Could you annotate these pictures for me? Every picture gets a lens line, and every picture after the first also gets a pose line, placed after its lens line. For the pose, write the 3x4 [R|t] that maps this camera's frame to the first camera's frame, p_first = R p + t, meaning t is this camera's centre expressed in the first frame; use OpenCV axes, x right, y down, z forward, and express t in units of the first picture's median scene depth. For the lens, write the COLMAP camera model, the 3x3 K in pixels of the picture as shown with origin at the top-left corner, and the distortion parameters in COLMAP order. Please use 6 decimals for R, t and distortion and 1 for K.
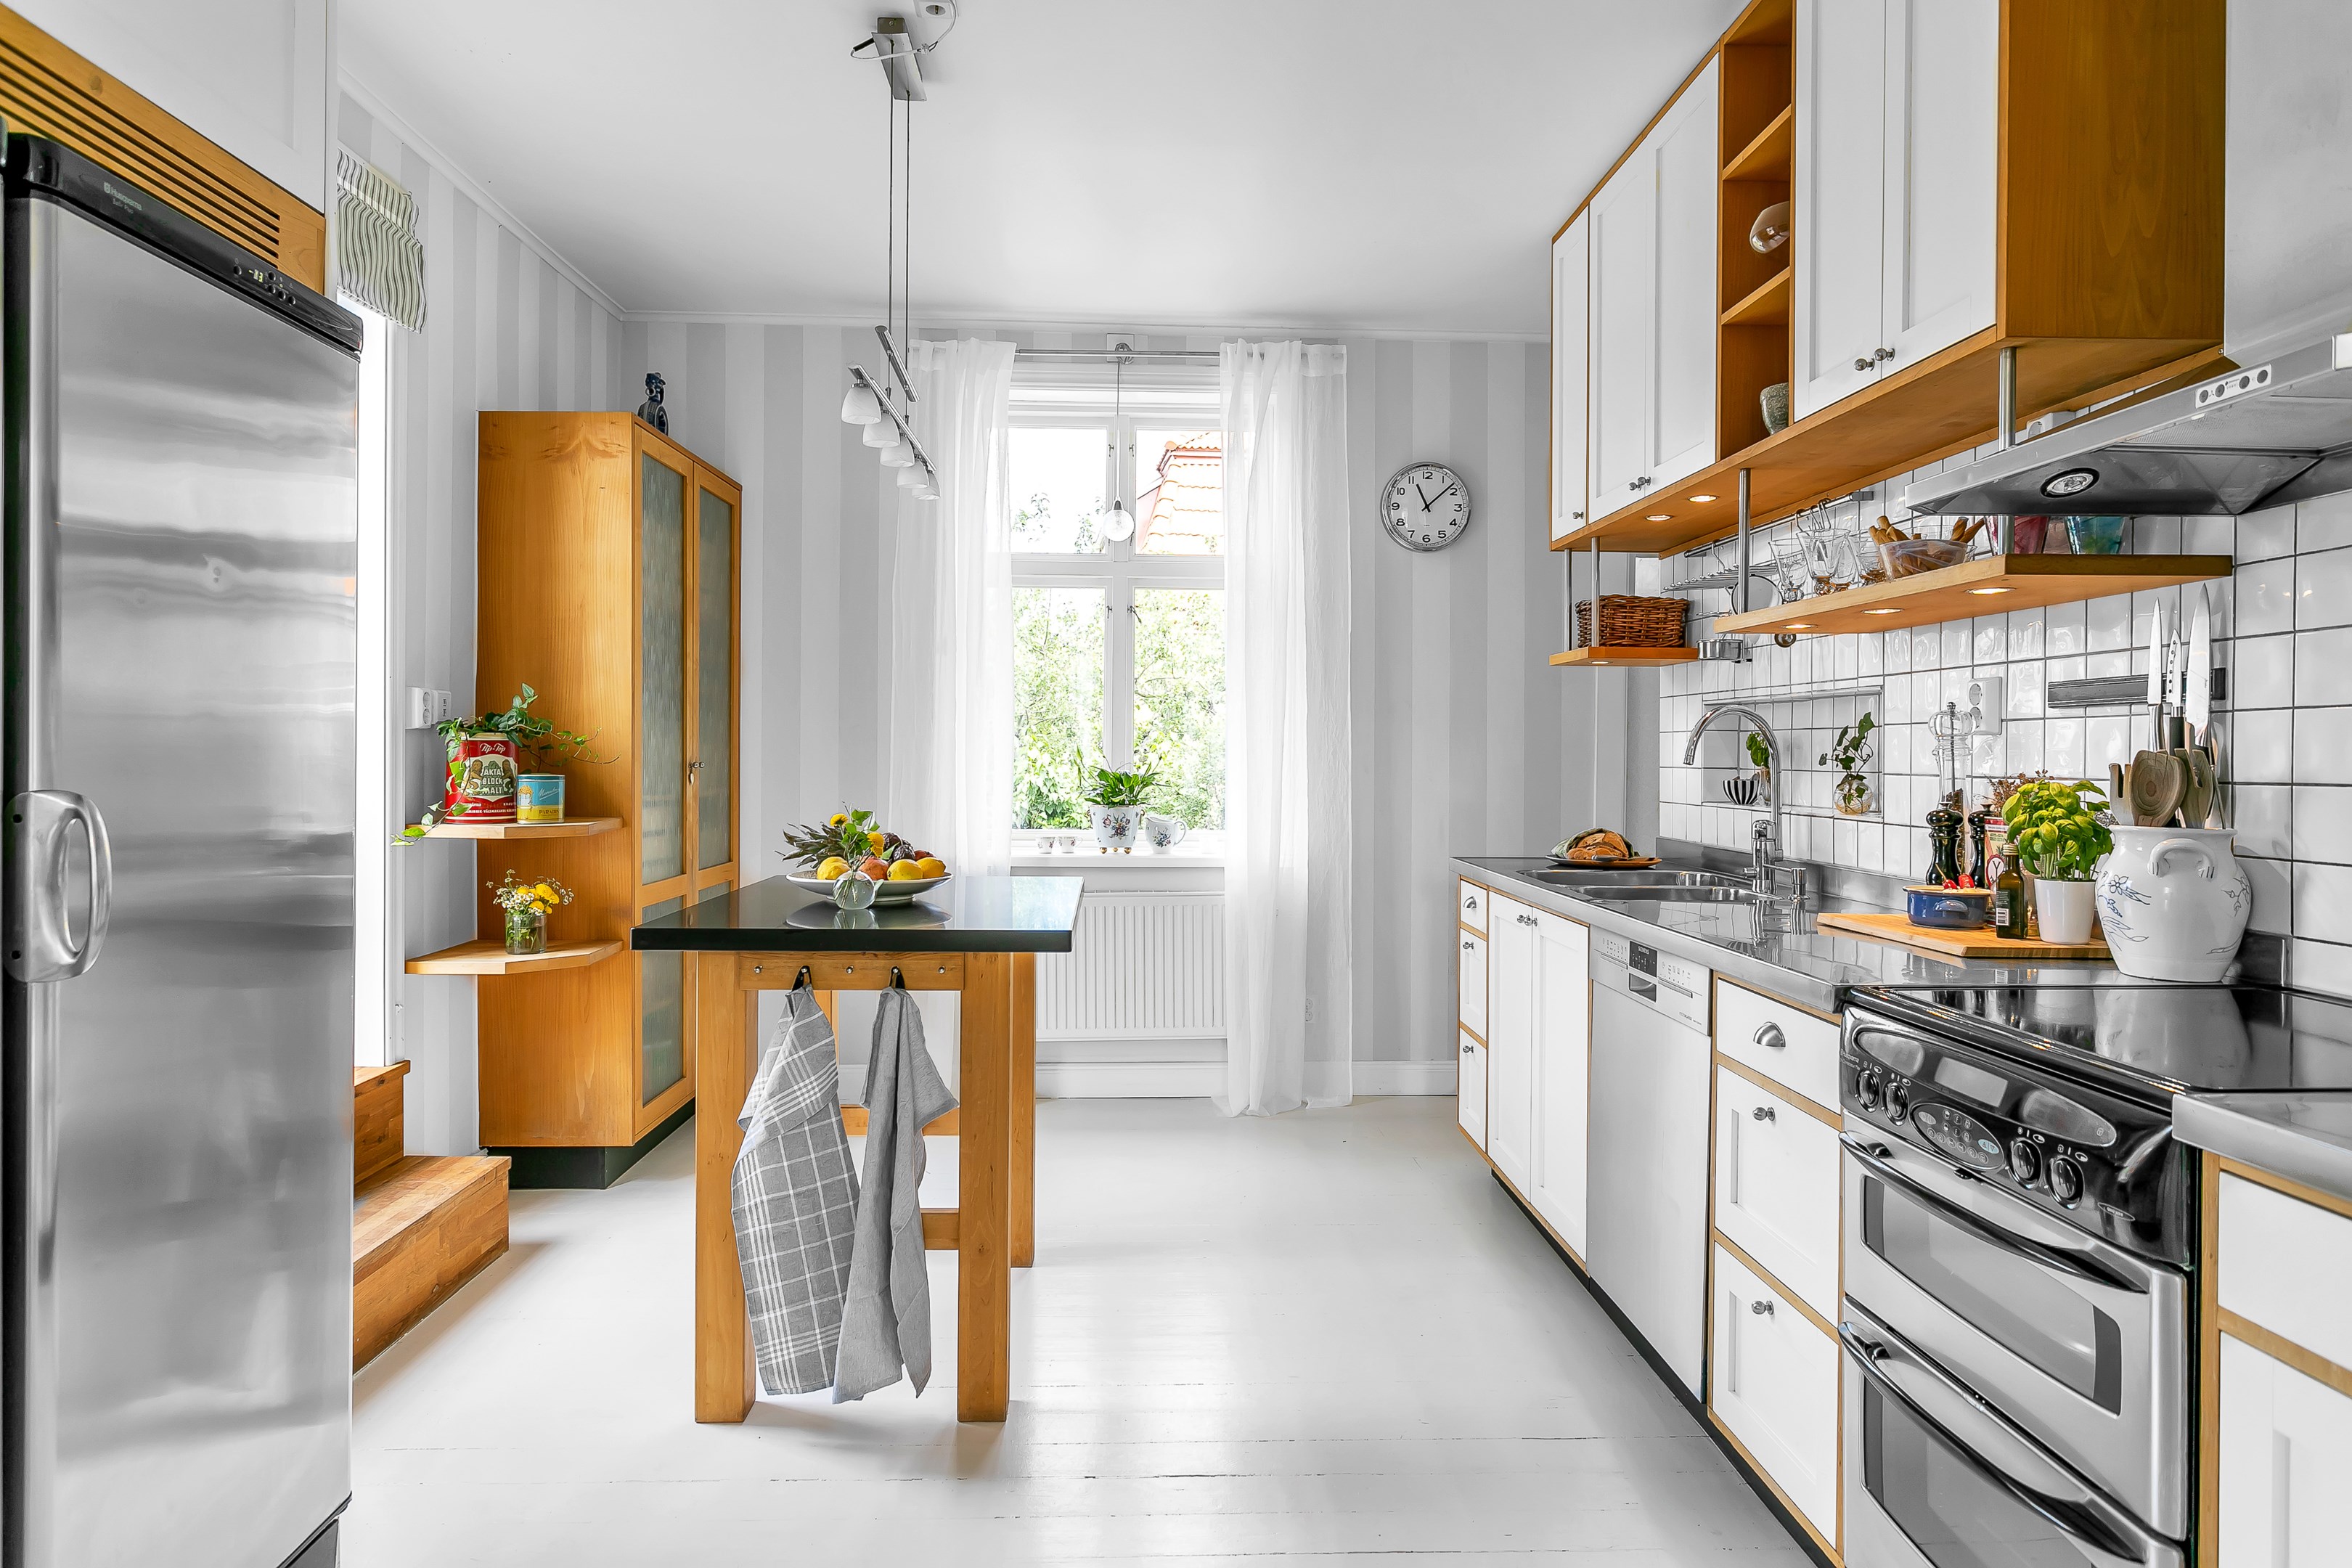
lens RADIAL K [[1420.7, 0, 1164.8], [0, 1420.7, 747.8], [0, 0, 1]] dist [-0.002585, -0.000065]
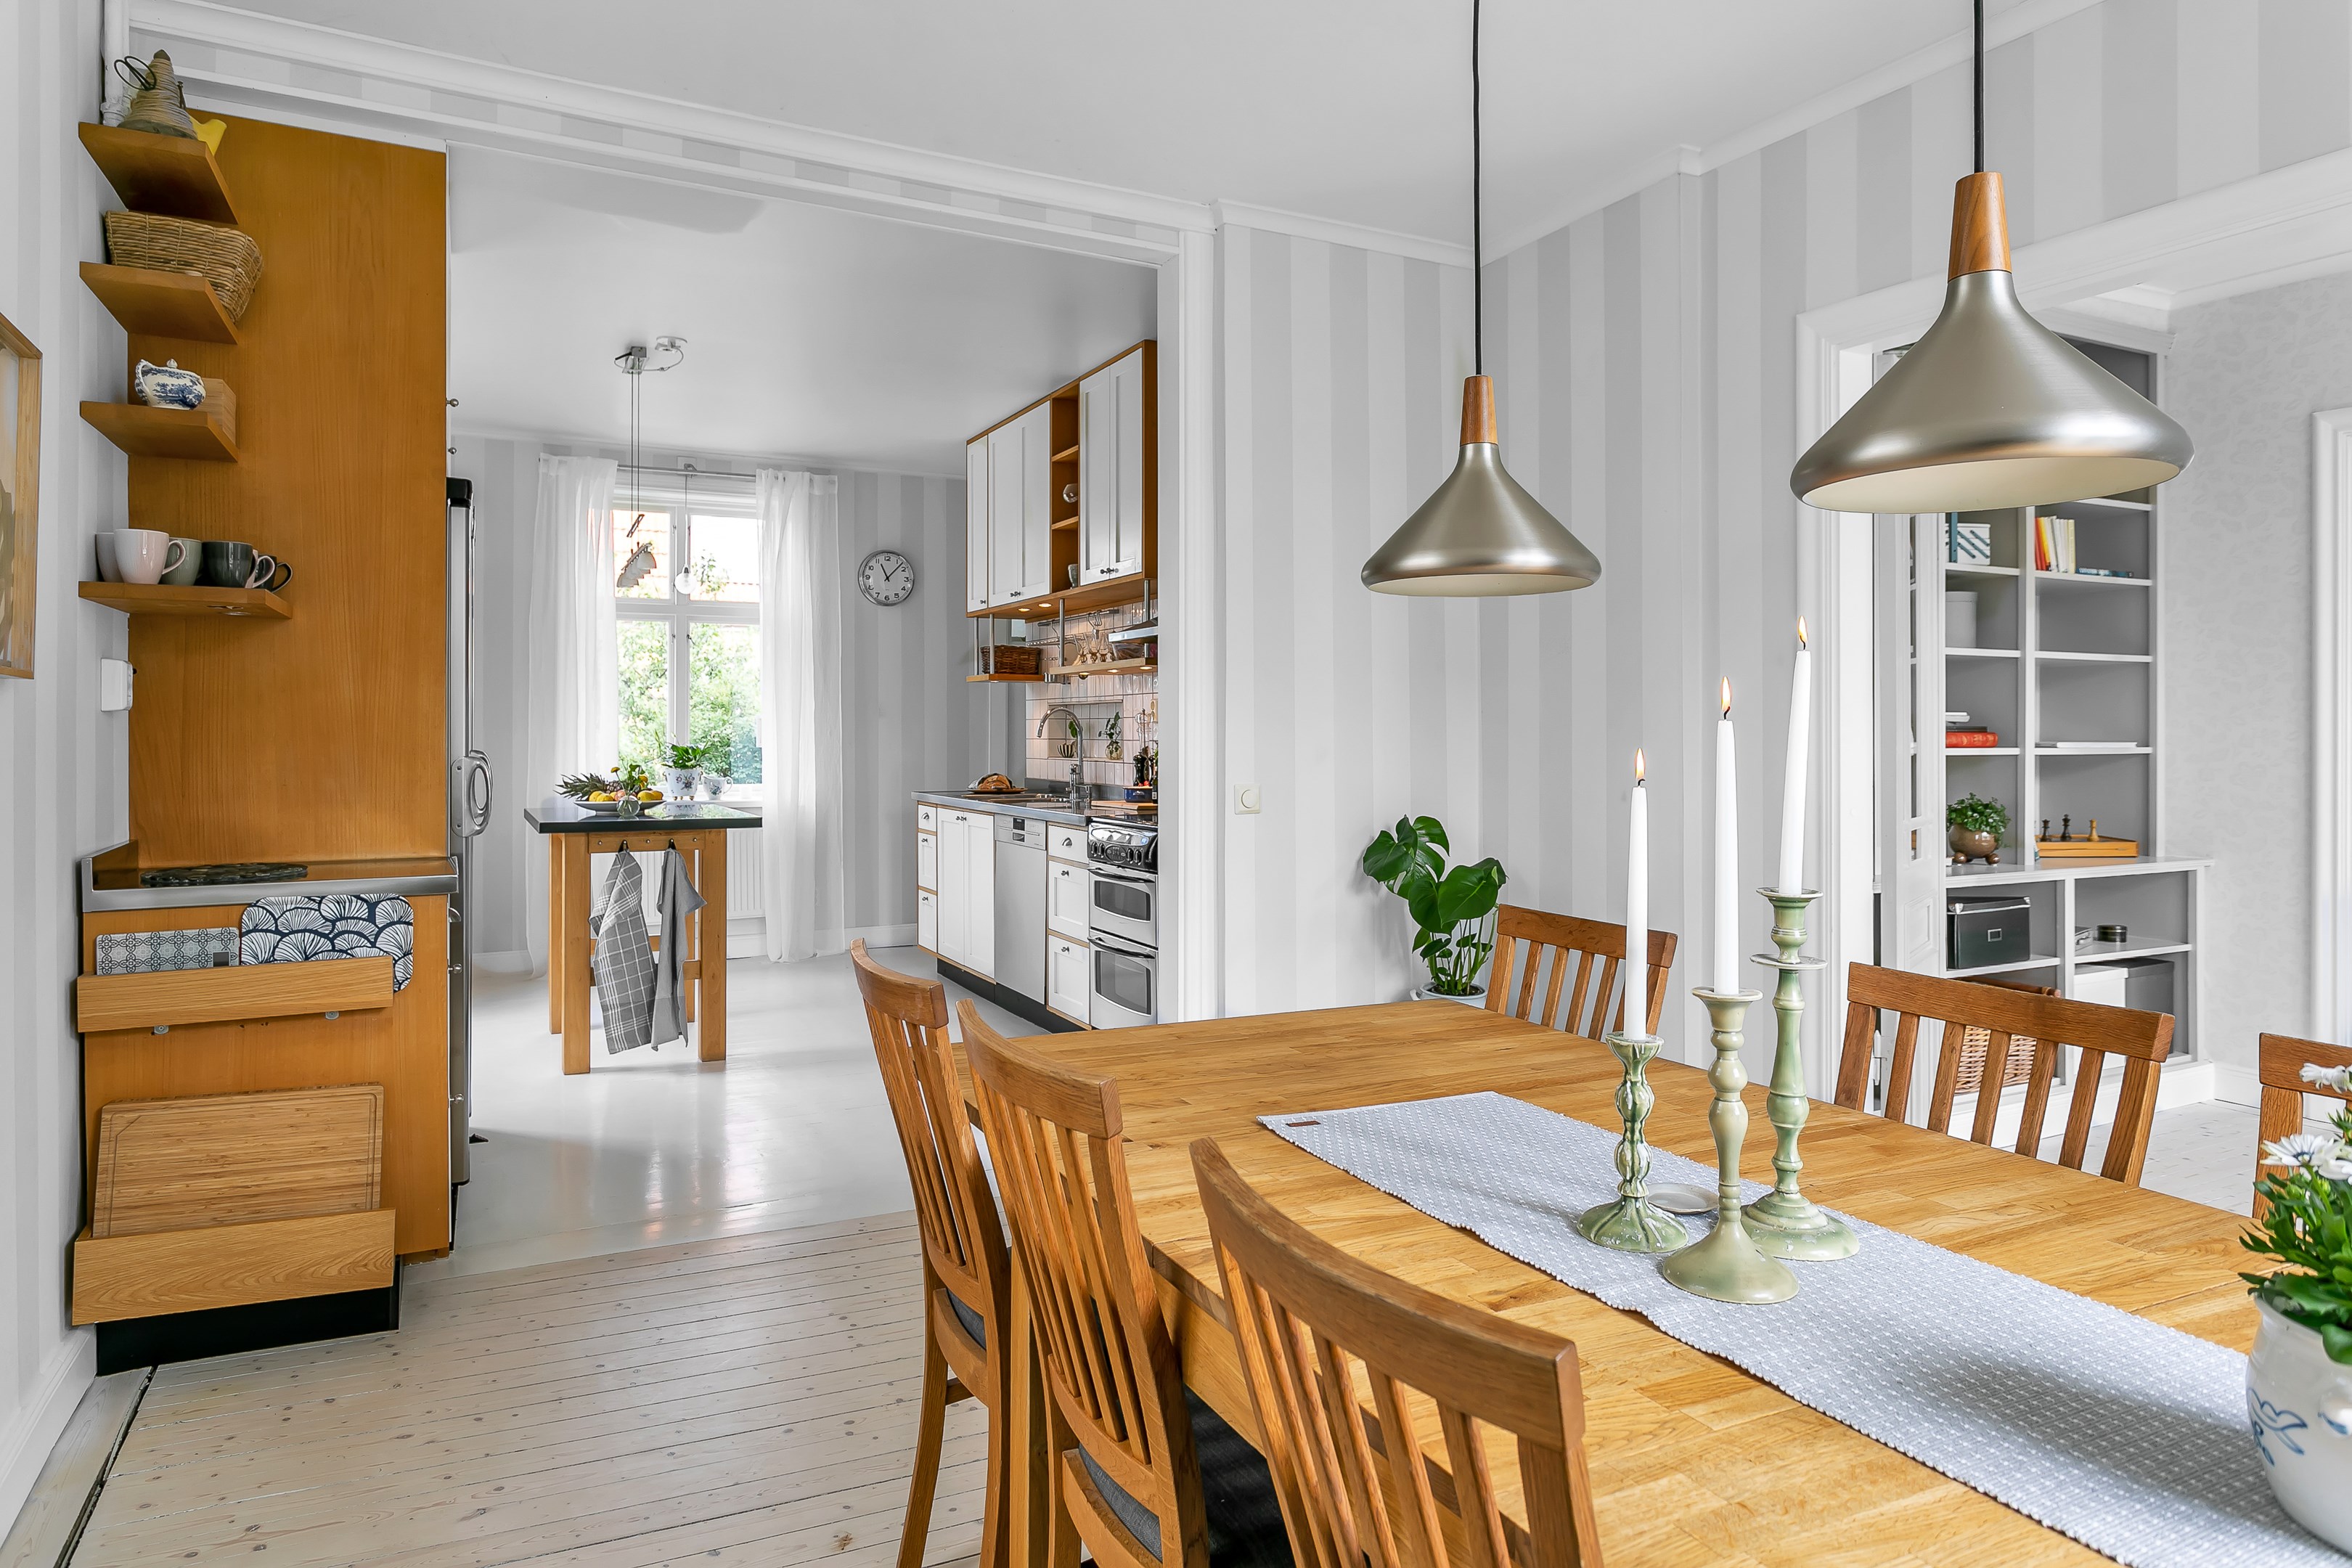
lens RADIAL K [[1420.7, 0, 1164.8], [0, 1420.7, 747.8], [0, 0, 1]] dist [-0.002585, -0.000065]
pose [[0.908751, -0.012748, 0.417145, -0.266118], [0.006001, 0.999829, 0.017483, -0.005831], [-0.417297, -0.013384, 0.908672, -0.776726]]
